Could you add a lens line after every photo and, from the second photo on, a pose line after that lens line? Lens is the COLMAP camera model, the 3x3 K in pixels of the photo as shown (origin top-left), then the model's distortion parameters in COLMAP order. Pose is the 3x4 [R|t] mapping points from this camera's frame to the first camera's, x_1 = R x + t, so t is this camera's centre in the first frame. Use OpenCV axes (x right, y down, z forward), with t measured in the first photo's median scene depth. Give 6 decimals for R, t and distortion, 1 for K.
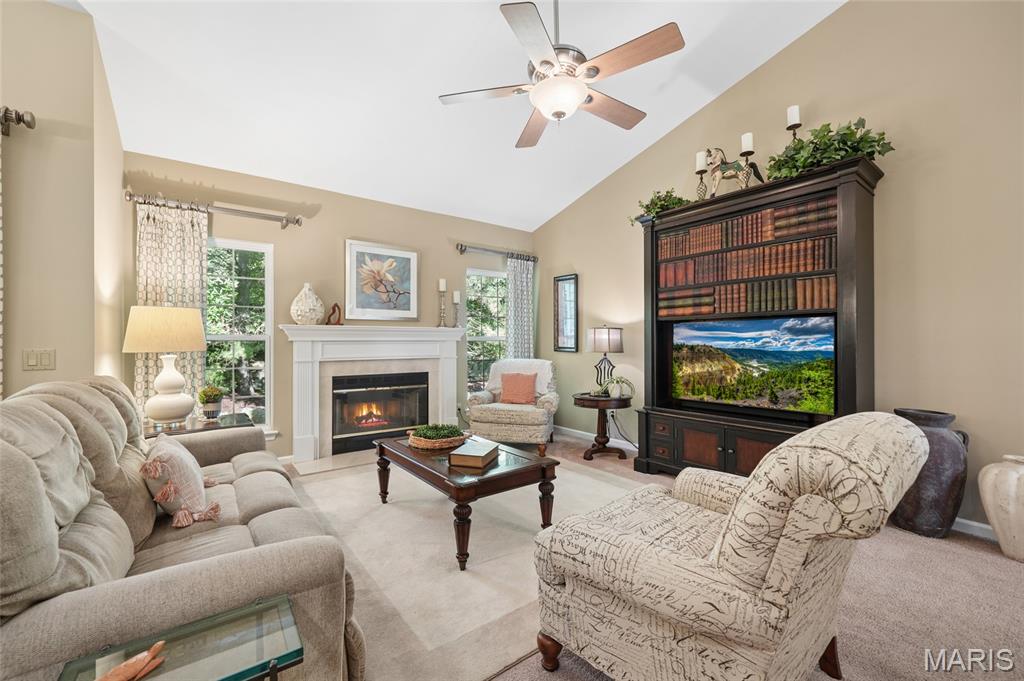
lens RADIAL K [[412.5, 0, 509.0], [0, 412.5, 342.1], [0, 0, 1]] dist [-0.000634, 0.001420]
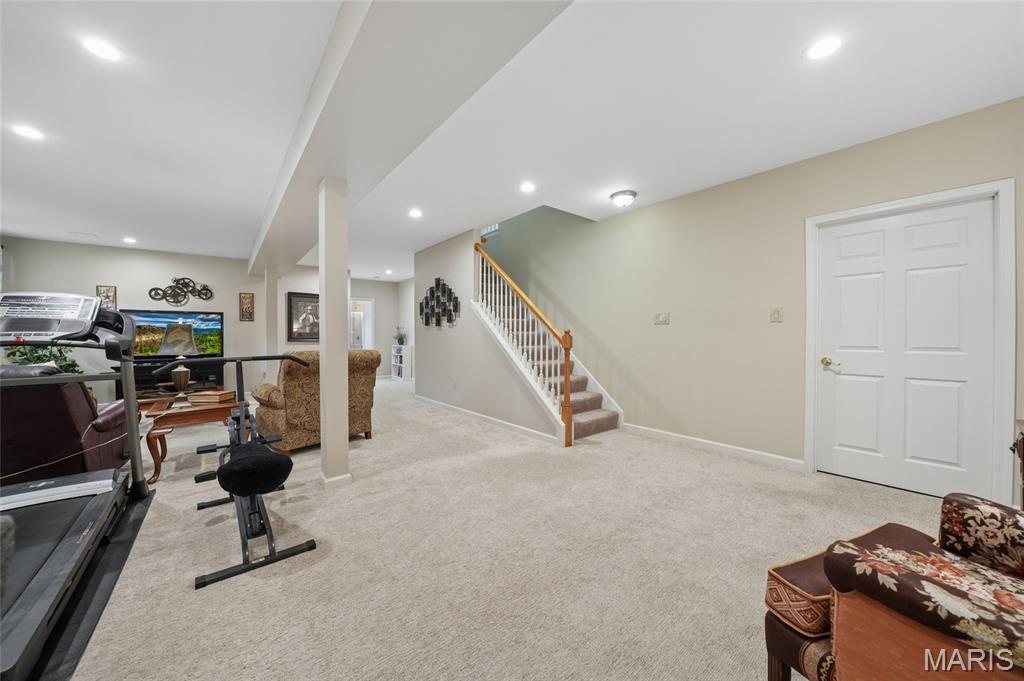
lens RADIAL K [[365.0, 0, 507.4], [0, 365.0, 336.1], [0, 0, 1]] dist [-0.012785, 0.001300]
pose [[-0.041749, -0.002661, 0.999125, -1.521636], [-0.004923, 0.999985, 0.002458, 0.054912], [-0.999116, -0.004816, -0.041761, -0.672855]]
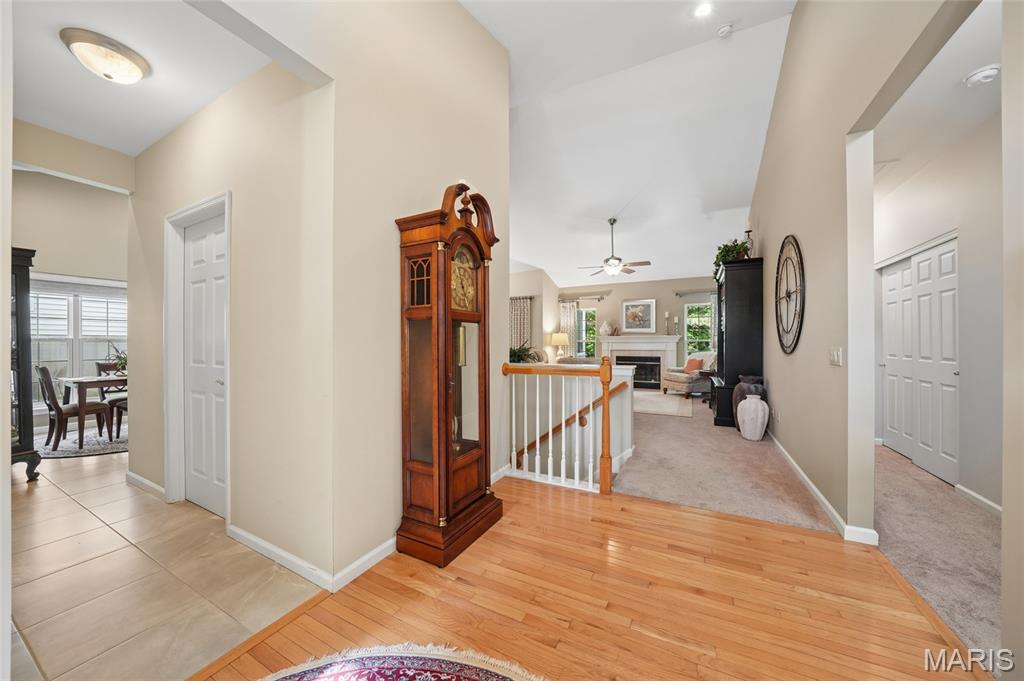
lens RADIAL K [[365.0, 0, 506.4], [0, 365.0, 343.3], [0, 0, 1]] dist [-0.012785, 0.001300]
pose [[0.428294, 0.003590, -0.903632, 1.325469], [0.001616, 0.999987, 0.004739, -0.007712], [0.903638, -0.003490, 0.428283, -0.577878]]
